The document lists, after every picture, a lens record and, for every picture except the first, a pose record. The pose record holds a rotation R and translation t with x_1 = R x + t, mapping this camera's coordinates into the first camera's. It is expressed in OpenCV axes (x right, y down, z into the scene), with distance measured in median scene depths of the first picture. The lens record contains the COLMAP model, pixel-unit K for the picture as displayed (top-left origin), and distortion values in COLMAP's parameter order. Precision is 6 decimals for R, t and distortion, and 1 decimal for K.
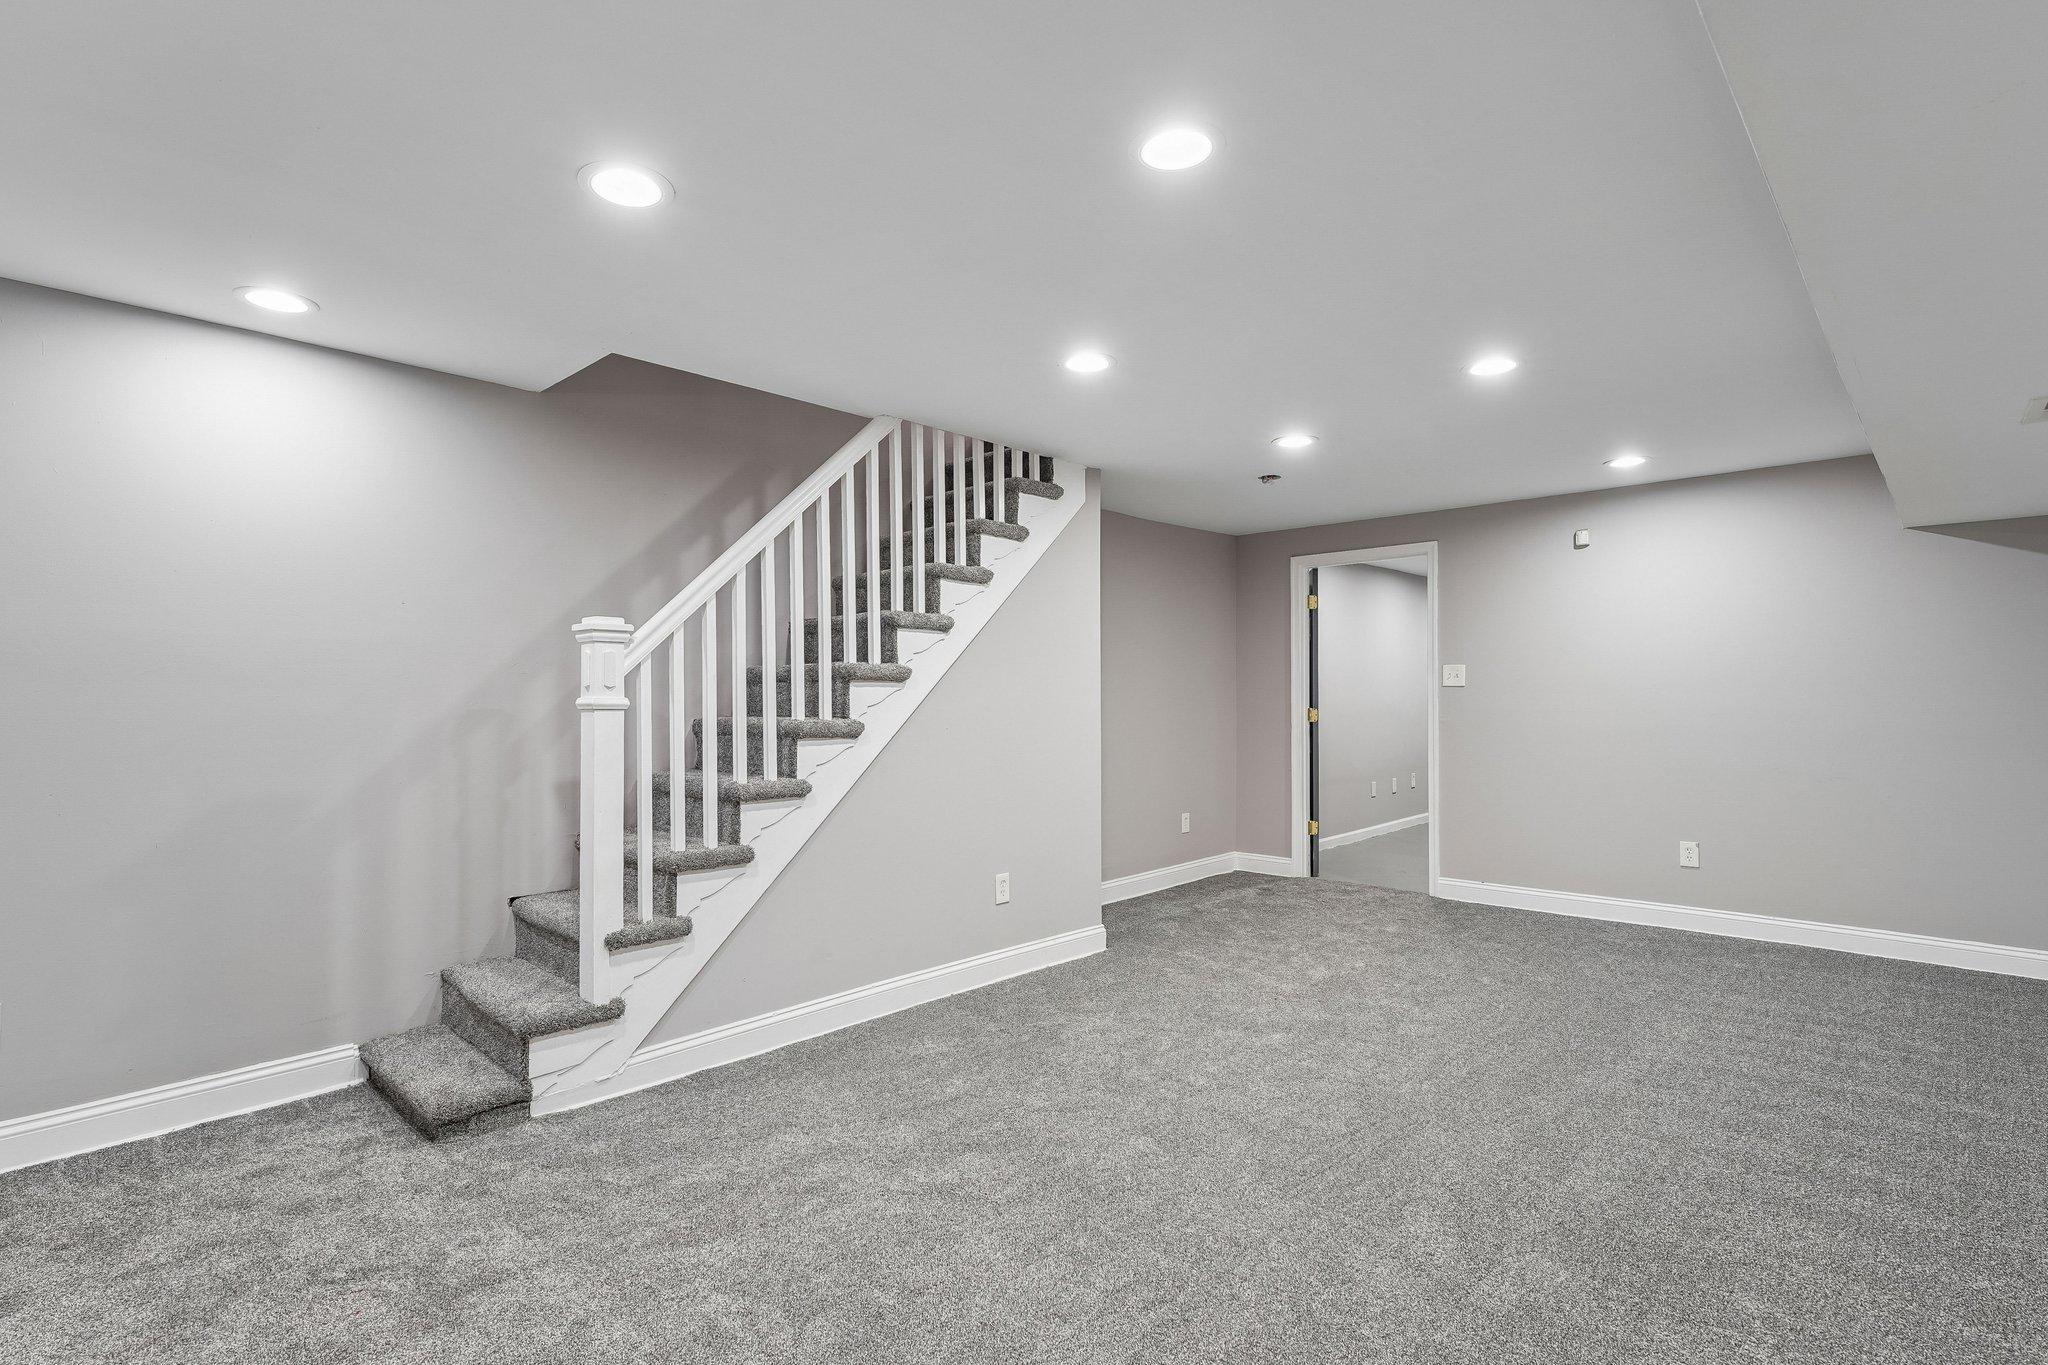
lens RADIAL K [[995.7, 0, 1023.4], [0, 995.7, 684.5], [0, 0, 1]] dist [0.004035, -0.001417]
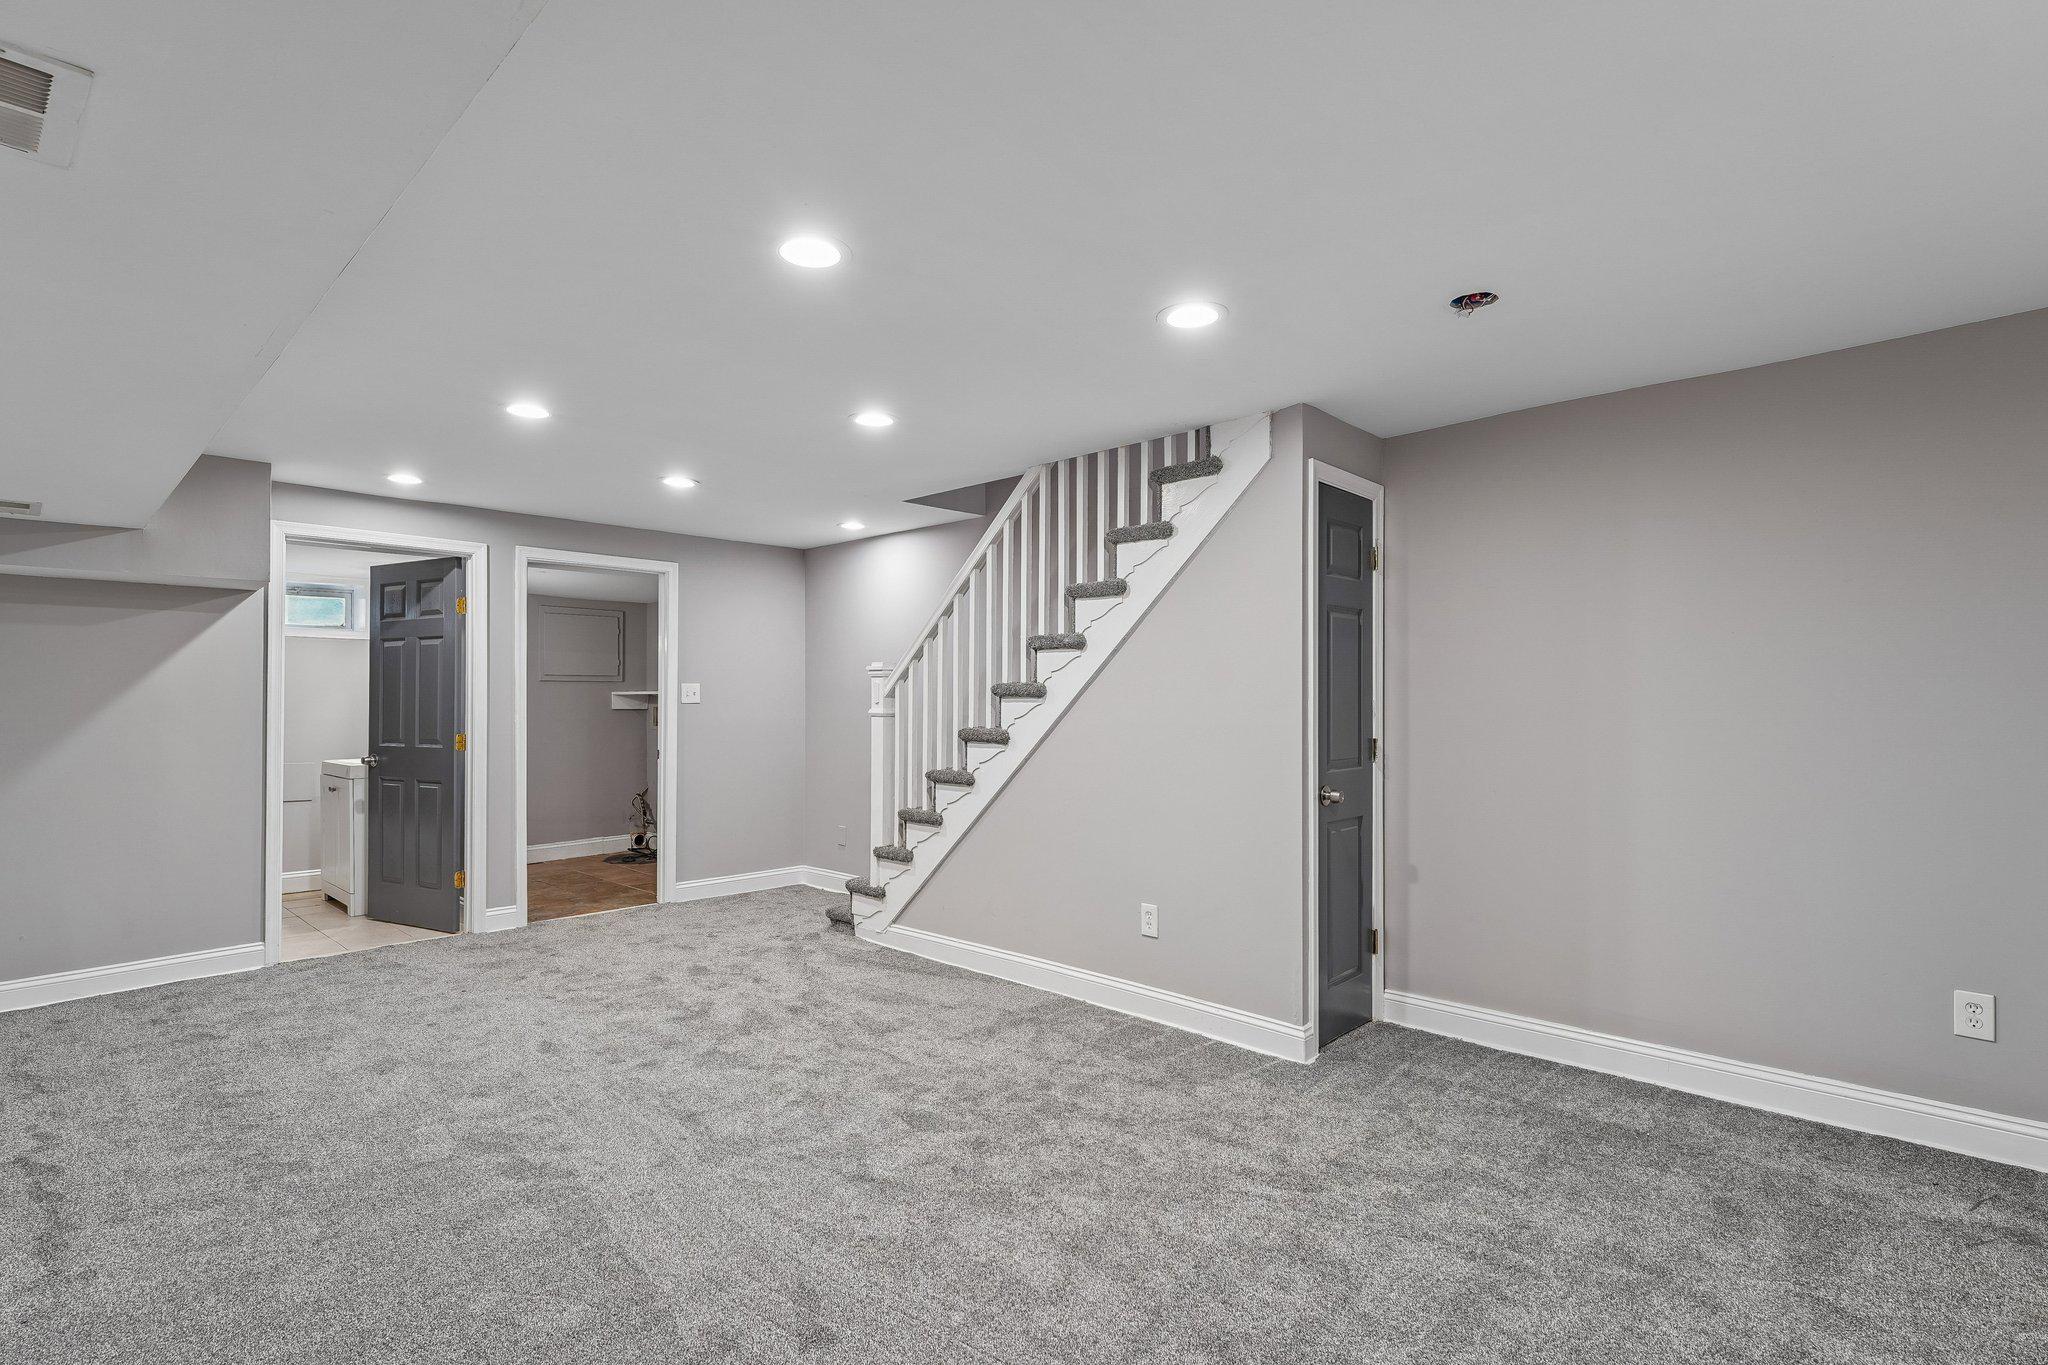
lens RADIAL K [[995.7, 0, 1024.6], [0, 995.7, 691.3], [0, 0, 1]] dist [0.004035, -0.001417]
pose [[-0.012404, -0.005564, -0.999908, 1.049820], [0.007107, 0.999959, -0.005652, -0.003489], [0.999898, -0.007177, -0.012364, 1.044604]]
